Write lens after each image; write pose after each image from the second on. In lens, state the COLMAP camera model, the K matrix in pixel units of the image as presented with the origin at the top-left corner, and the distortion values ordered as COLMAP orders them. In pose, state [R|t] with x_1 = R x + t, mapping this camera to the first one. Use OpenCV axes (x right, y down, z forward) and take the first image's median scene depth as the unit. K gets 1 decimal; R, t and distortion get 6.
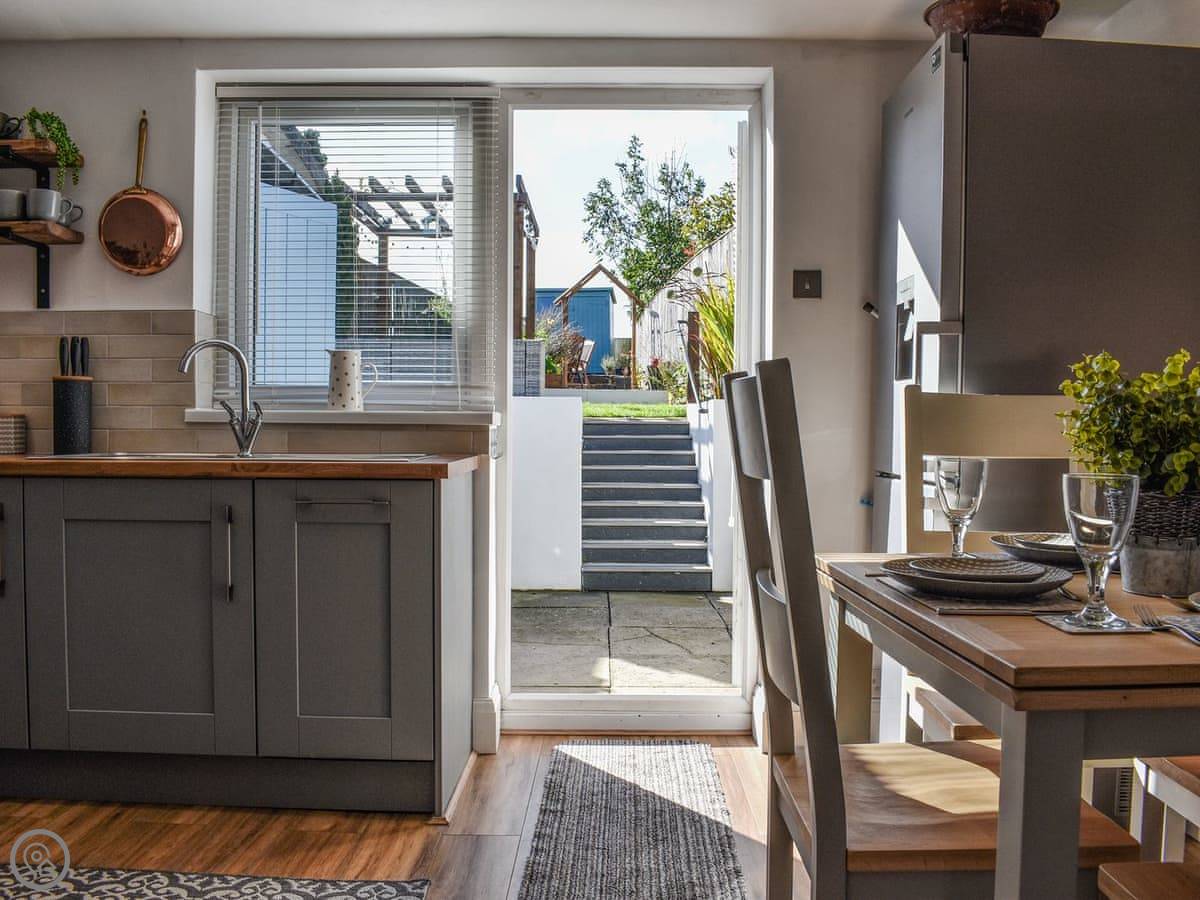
lens RADIAL K [[1061.4, 0, 600.0], [0, 1061.4, 450.0], [0, 0, 1]] dist [-0.103505, 0.023001]
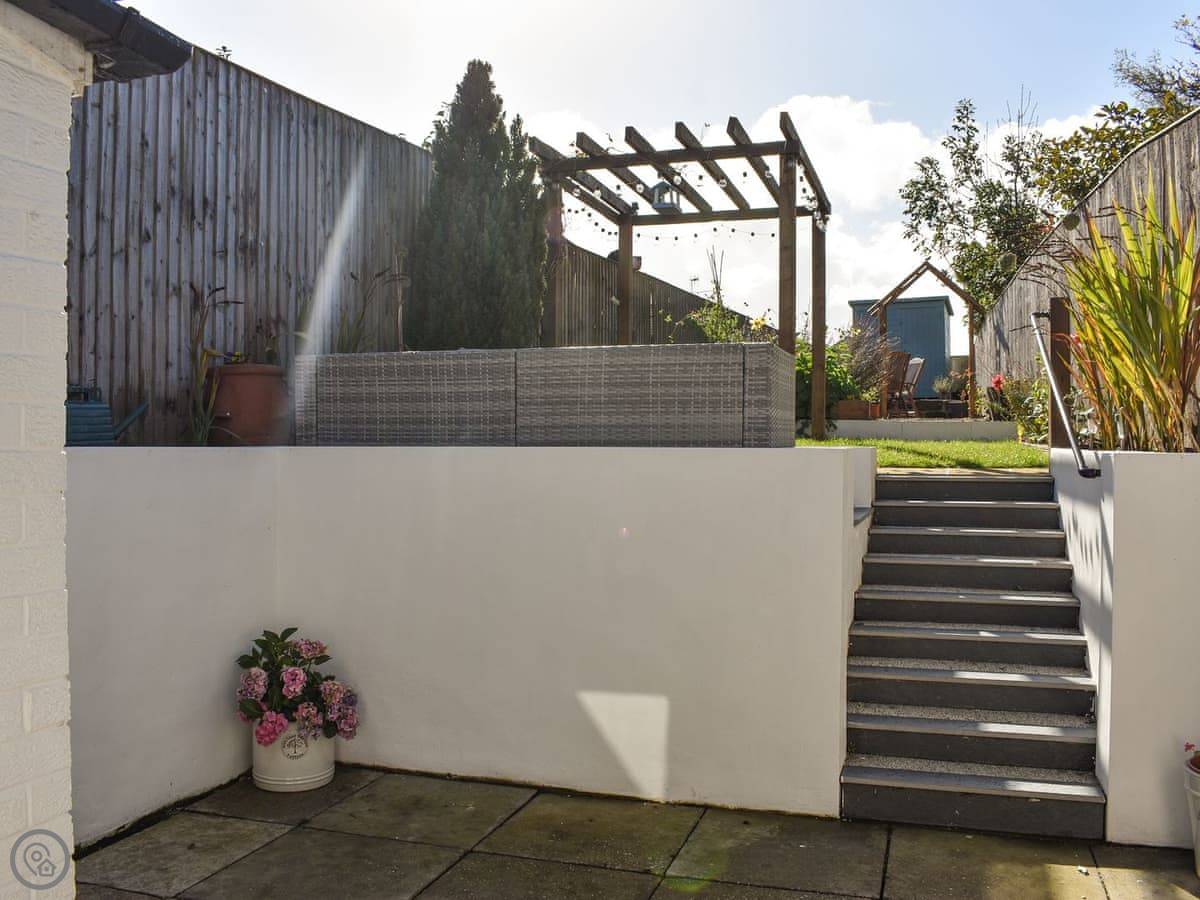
lens RADIAL K [[1061.4, 0, 600.0], [0, 1061.4, 450.0], [0, 0, 1]] dist [-0.103505, 0.023001]
pose [[0.950555, -0.000430, -0.310557, 0.020318], [-0.007117, 0.999706, -0.023167, -0.024366], [0.310476, 0.024231, 0.950272, 0.318607]]
